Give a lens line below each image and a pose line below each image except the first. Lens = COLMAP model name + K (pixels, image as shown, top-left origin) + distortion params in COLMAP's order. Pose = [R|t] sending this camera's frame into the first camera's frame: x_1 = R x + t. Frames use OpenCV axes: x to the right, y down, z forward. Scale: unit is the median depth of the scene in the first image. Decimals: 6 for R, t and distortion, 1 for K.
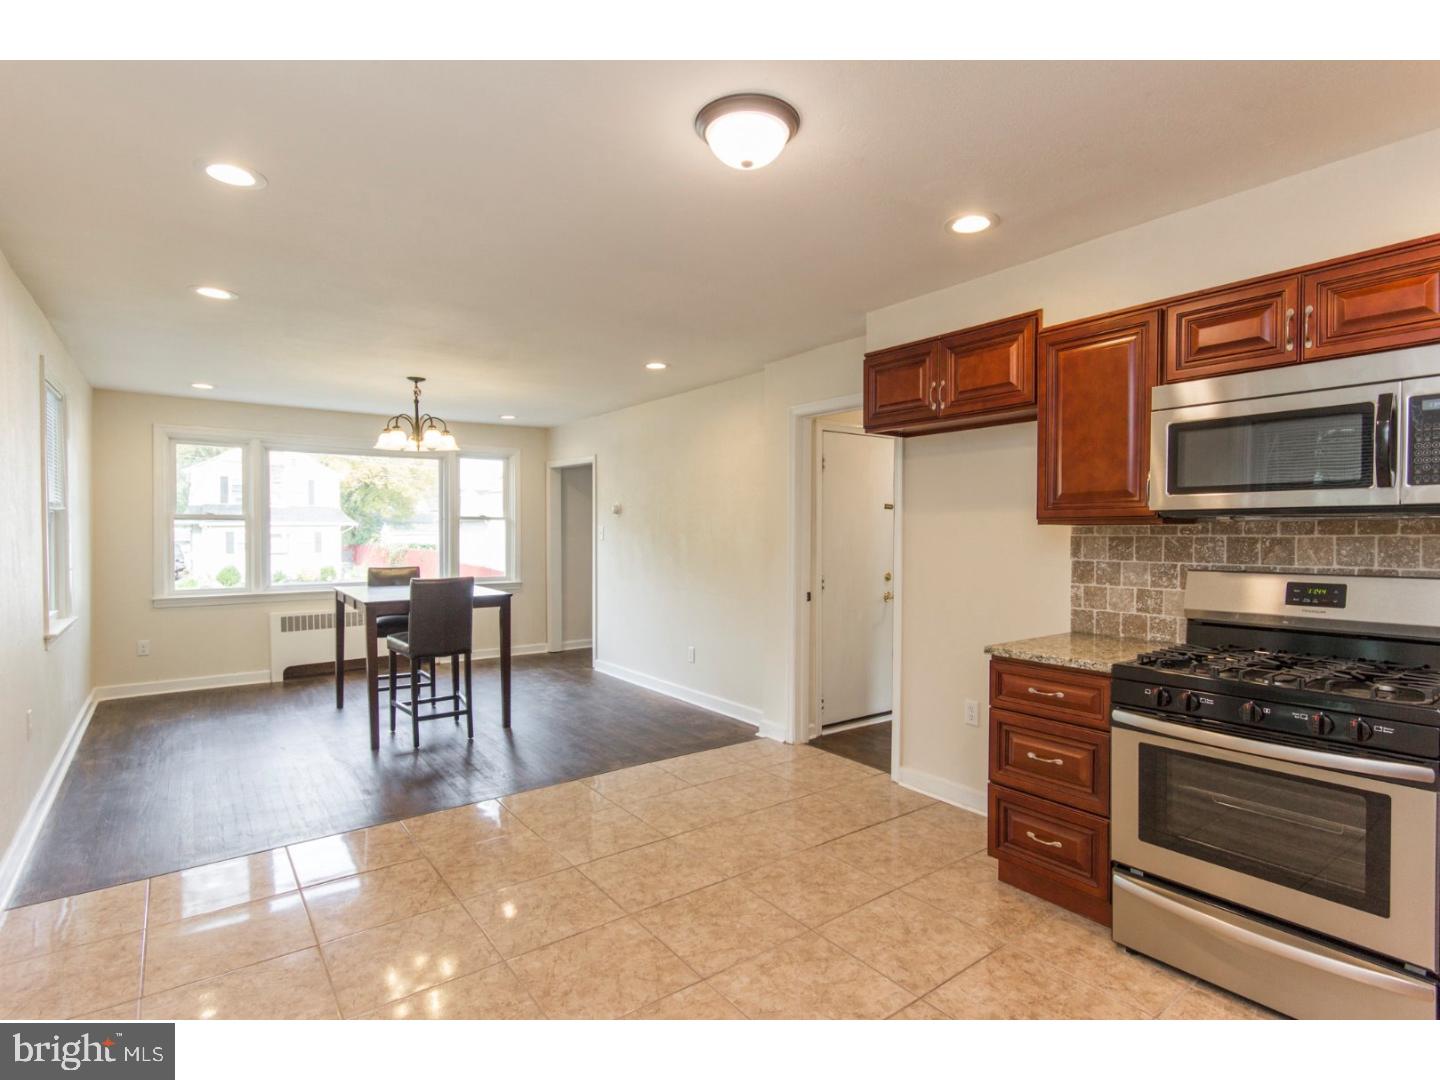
lens RADIAL K [[718.0, 0, 720.0], [0, 718.0, 540.0], [0, 0, 1]] dist [0.002525, -0.000014]
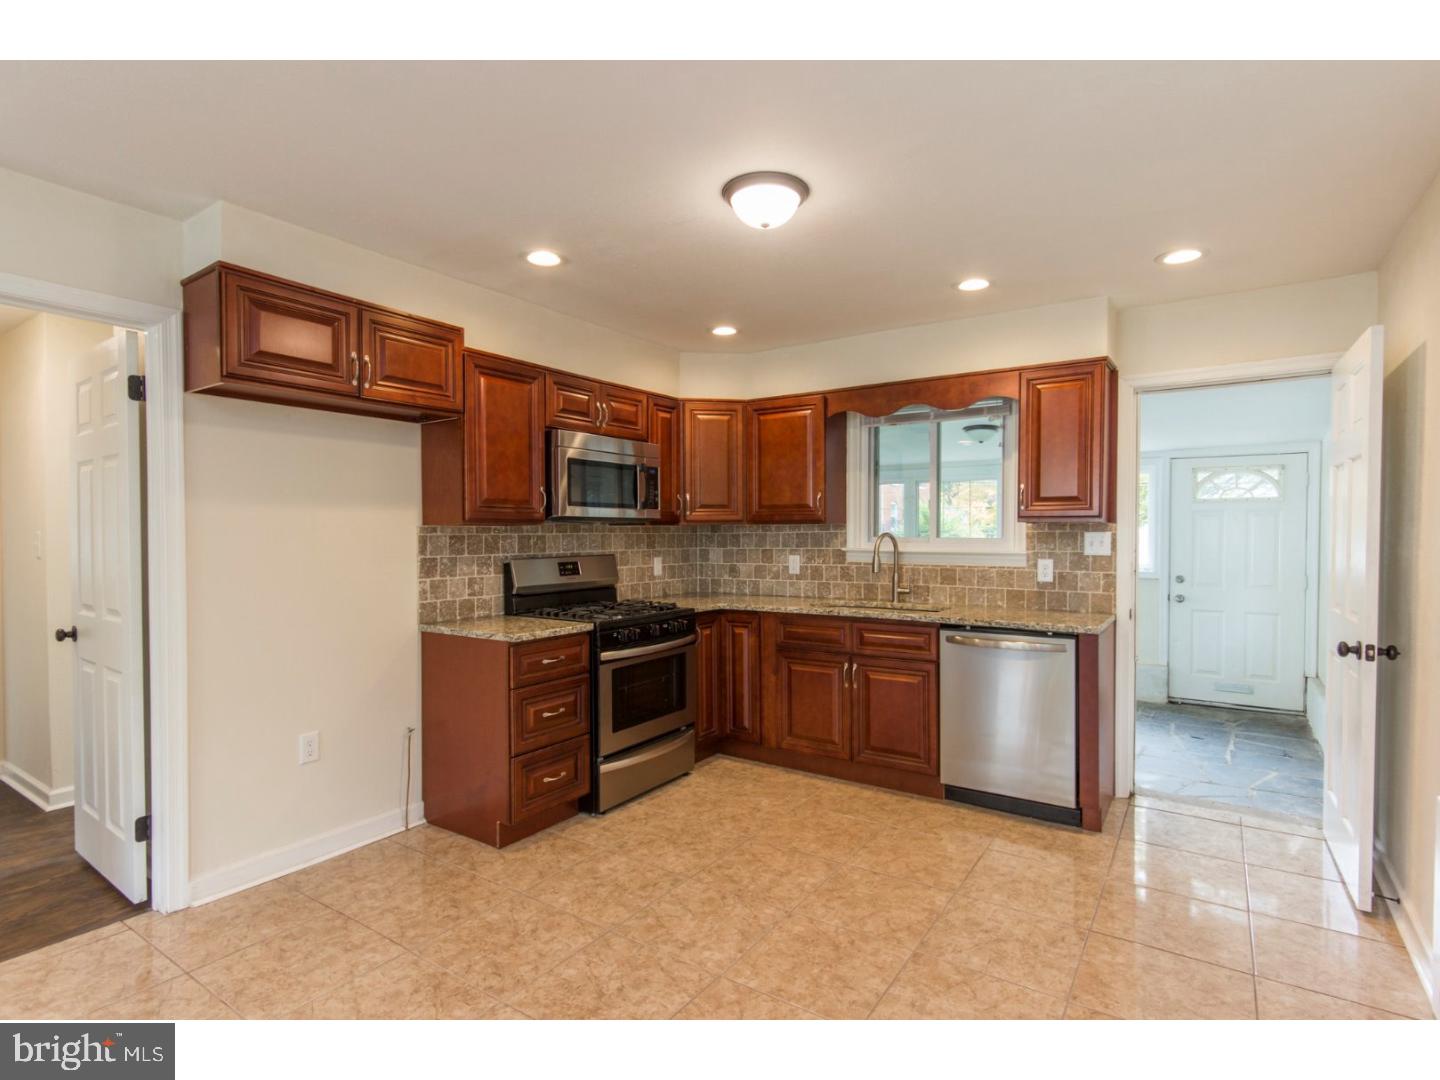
lens RADIAL K [[731.6, 0, 721.2], [0, 731.6, 543.4], [0, 0, 1]] dist [0.015246, -0.007497]
pose [[-0.328199, -0.011569, 0.944538, -0.763245], [0.013199, 0.999771, 0.016831, -0.006315], [-0.944516, 0.017991, -0.327972, 1.027506]]
